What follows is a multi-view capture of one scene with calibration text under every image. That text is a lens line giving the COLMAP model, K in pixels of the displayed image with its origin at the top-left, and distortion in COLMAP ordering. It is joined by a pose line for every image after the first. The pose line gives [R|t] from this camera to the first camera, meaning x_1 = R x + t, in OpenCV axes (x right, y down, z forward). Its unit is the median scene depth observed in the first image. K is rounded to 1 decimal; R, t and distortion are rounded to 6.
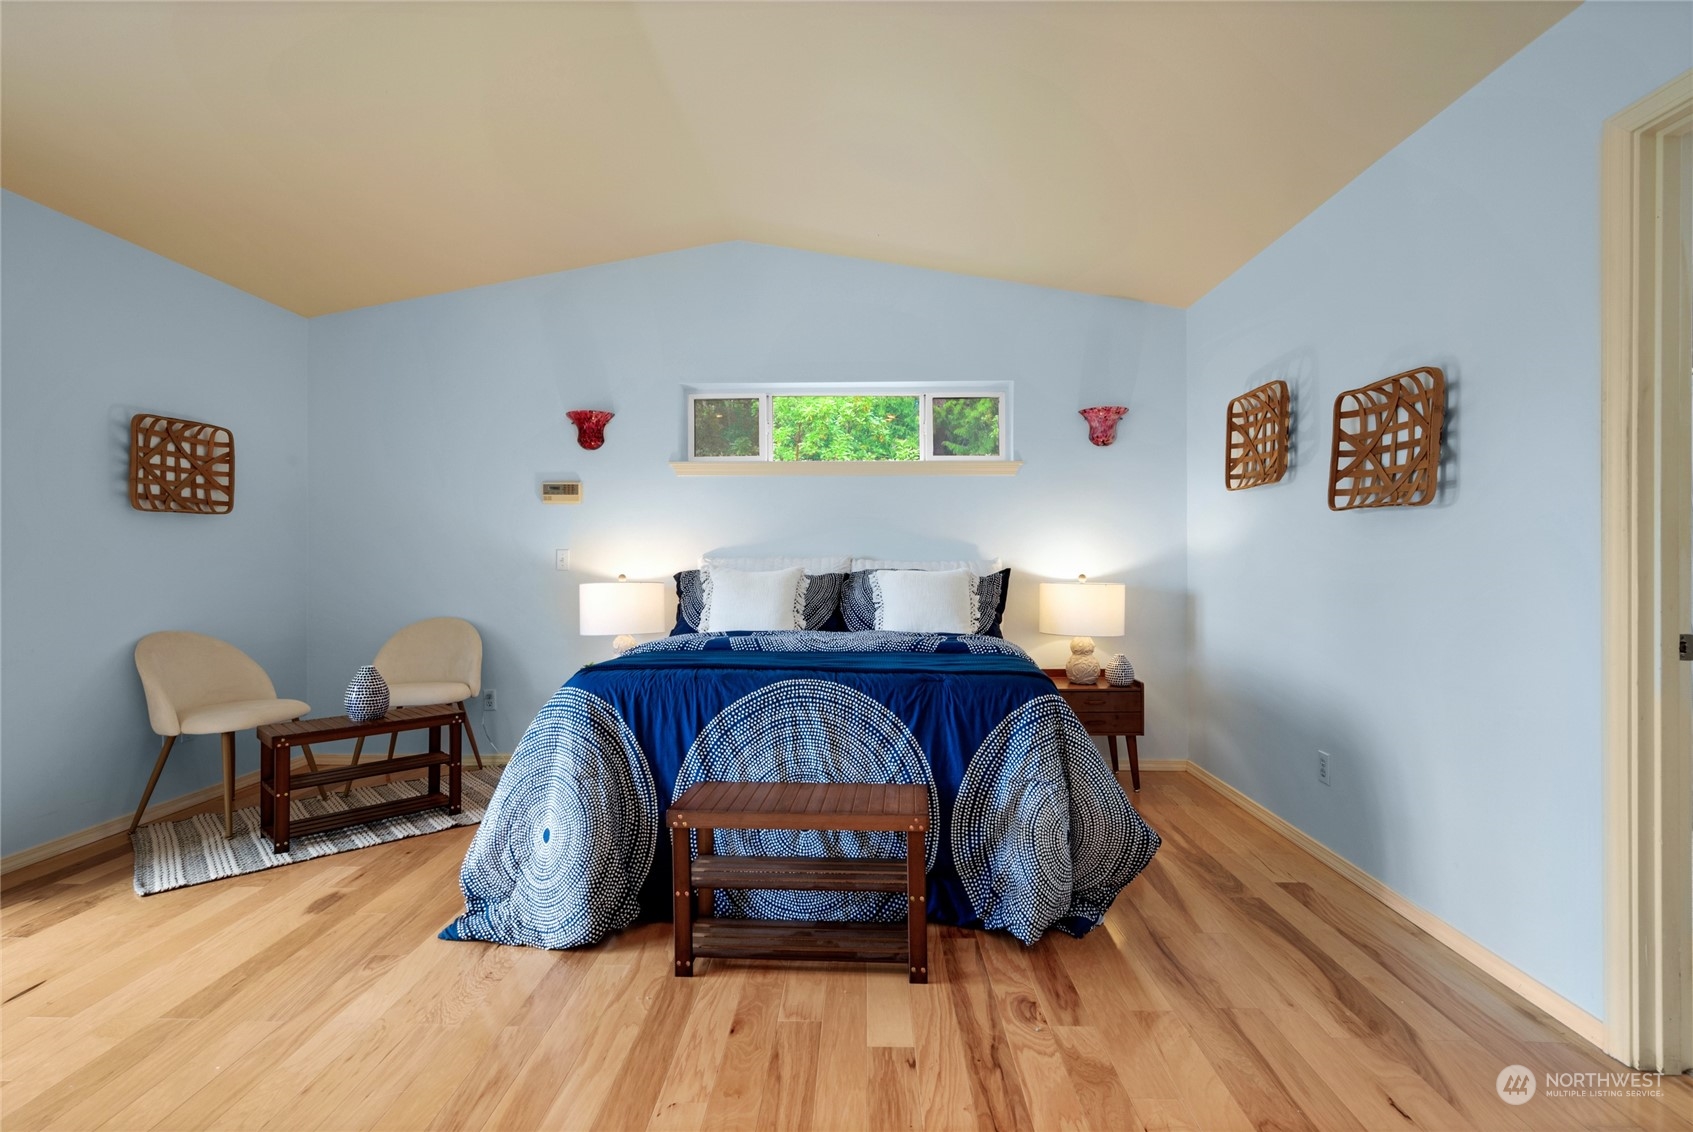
lens RADIAL K [[780.2, 0, 844.2], [0, 780.2, 561.0], [0, 0, 1]] dist [-0.000360, 0.000188]
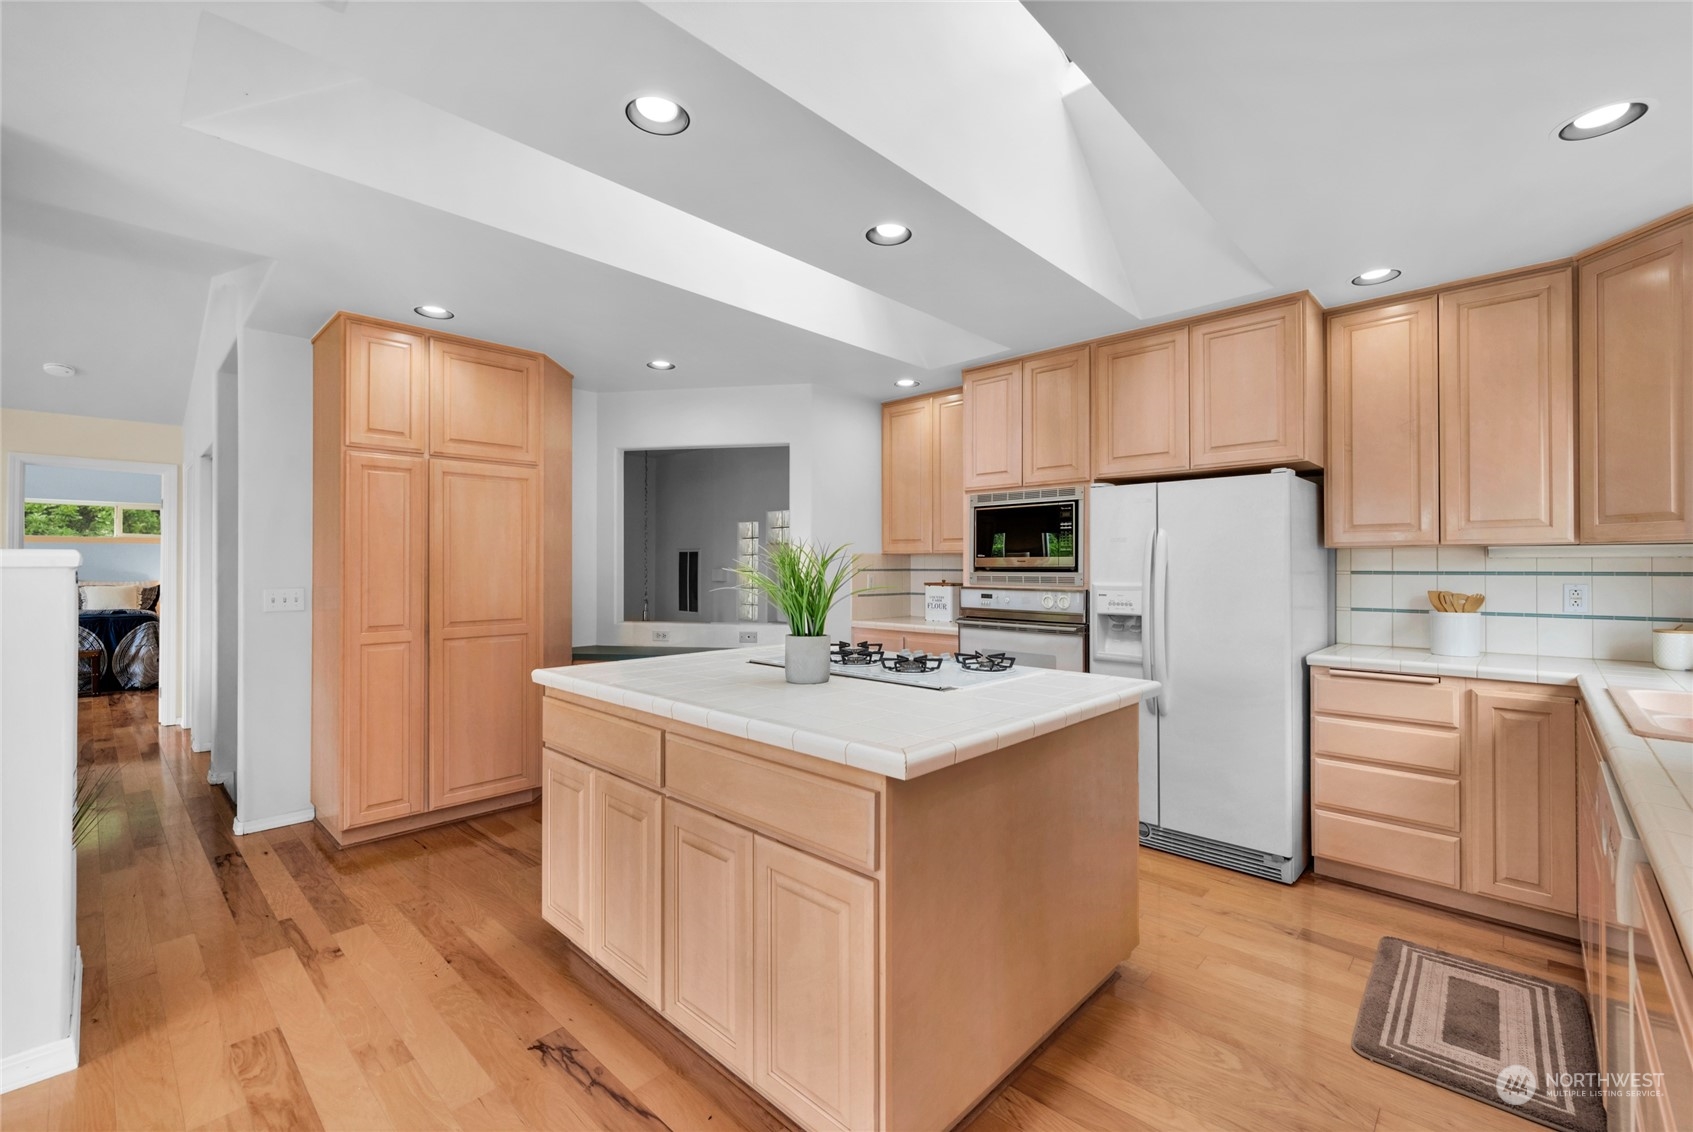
lens RADIAL K [[720.3, 0, 841.1], [0, 720.3, 561.9], [0, 0, 1]] dist [-0.000171, 0.000146]
pose [[0.672873, 0.003462, 0.739750, -0.049220], [0.003968, 0.999958, -0.008290, -0.056347], [-0.739748, 0.008514, 0.672831, -3.445316]]
